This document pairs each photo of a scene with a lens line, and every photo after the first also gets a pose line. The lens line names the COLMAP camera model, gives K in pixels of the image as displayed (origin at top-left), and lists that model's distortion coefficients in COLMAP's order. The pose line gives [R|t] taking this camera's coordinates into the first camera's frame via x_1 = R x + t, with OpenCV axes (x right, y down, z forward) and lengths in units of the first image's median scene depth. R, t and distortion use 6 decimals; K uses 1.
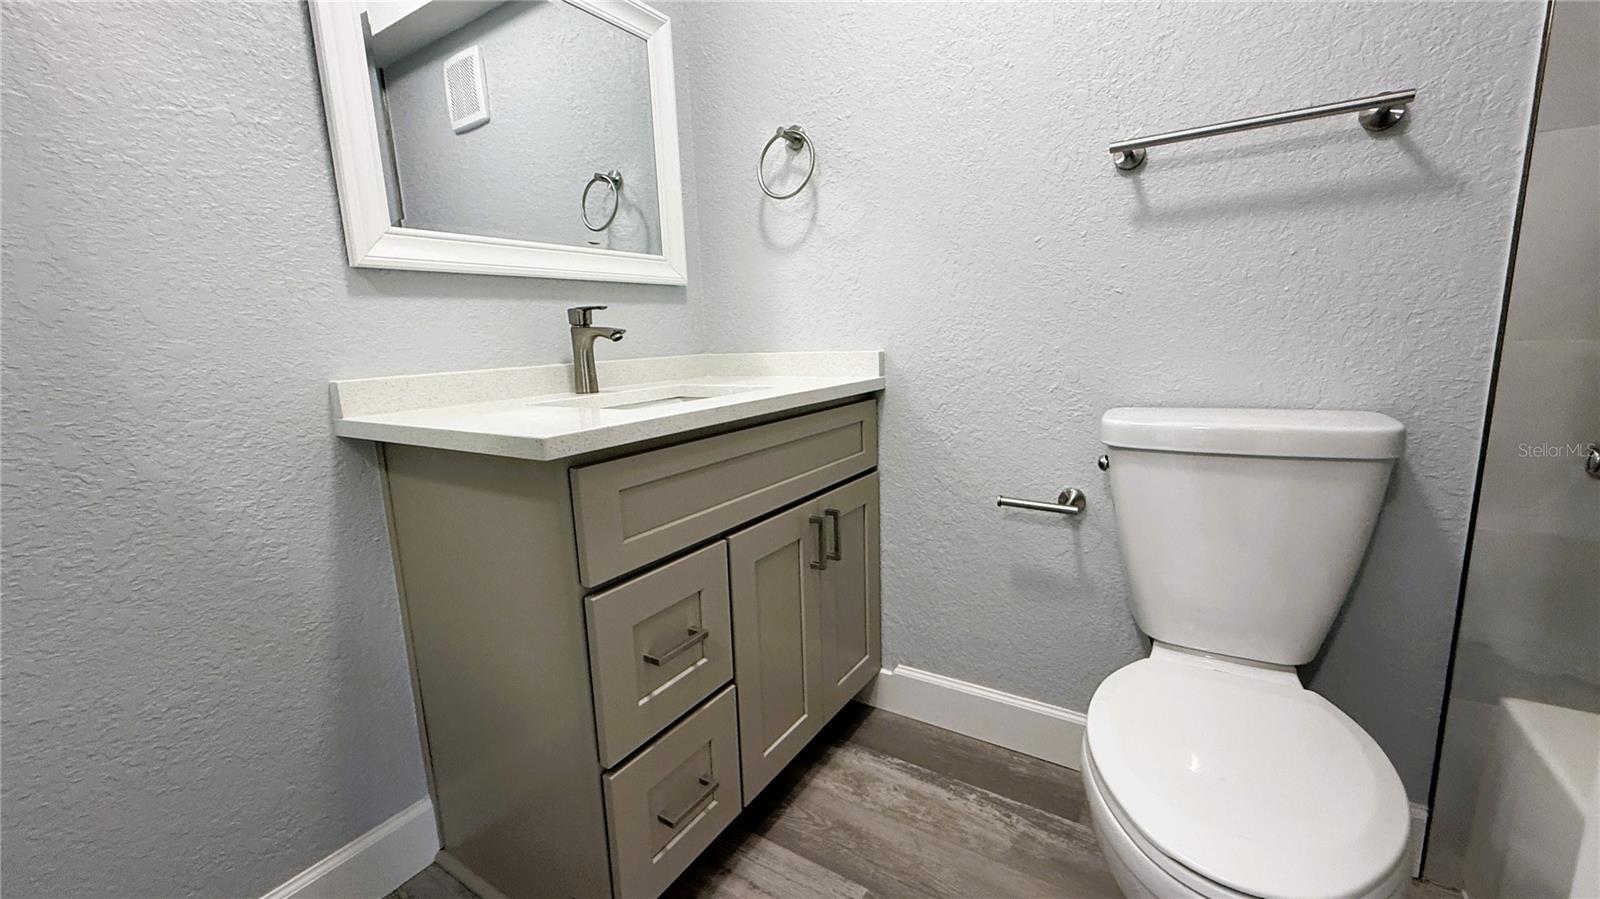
lens RADIAL K [[651.6, 0, 793.7], [0, 651.6, 457.9], [0, 0, 1]] dist [-0.001374, 0.000105]
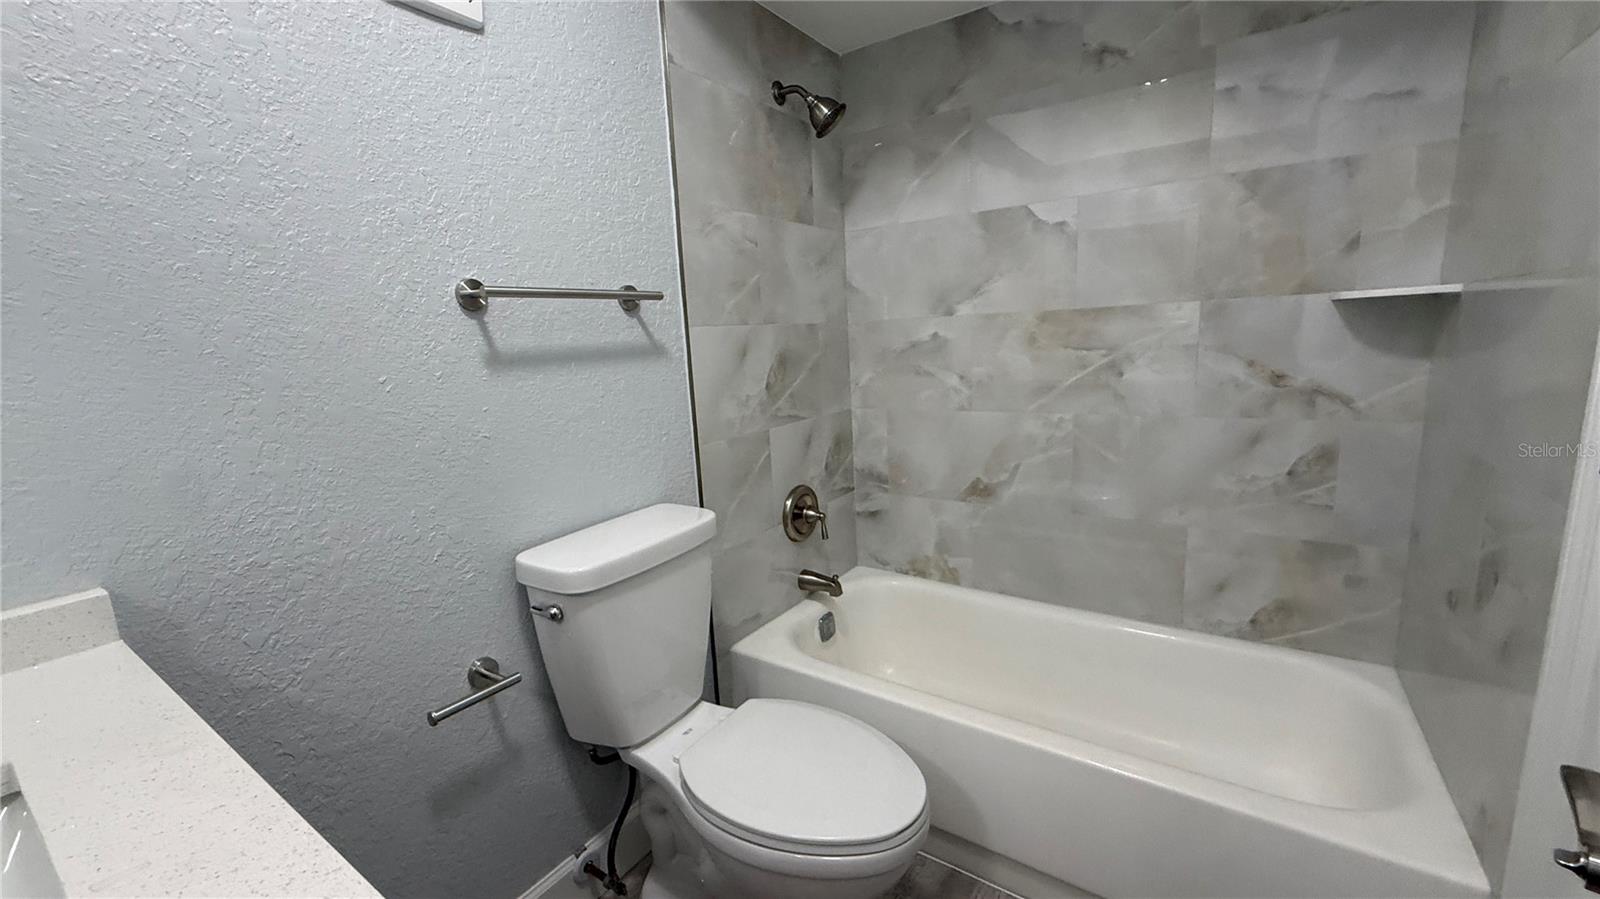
lens RADIAL K [[651.6, 0, 806.9], [0, 651.6, 445.0], [0, 0, 1]] dist [-0.001374, 0.000105]
pose [[-0.008029, -0.134281, 0.990911, -0.394714], [0.225627, 0.965145, 0.132618, -0.244977], [-0.974181, 0.224641, 0.022548, 0.499932]]
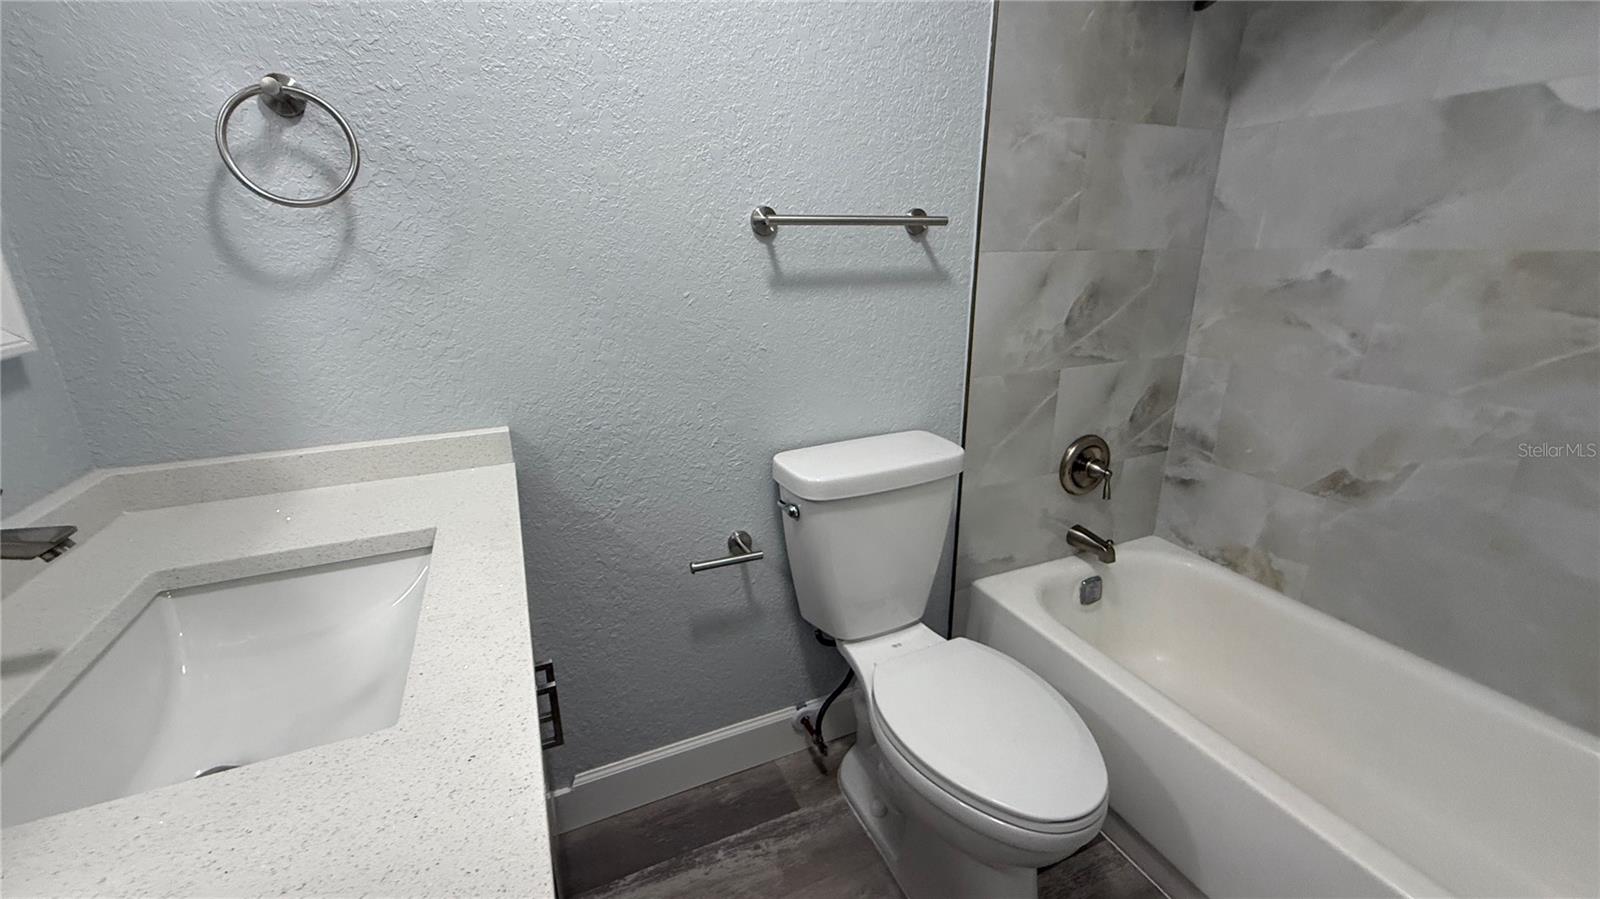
lens RADIAL K [[651.6, 0, 794.5], [0, 651.6, 448.1], [0, 0, 1]] dist [-0.001374, 0.000105]
pose [[0.524096, -0.228460, 0.820445, -0.356746], [0.139977, 0.973355, 0.181622, -0.263412], [-0.840077, 0.019656, 0.542110, 0.357171]]
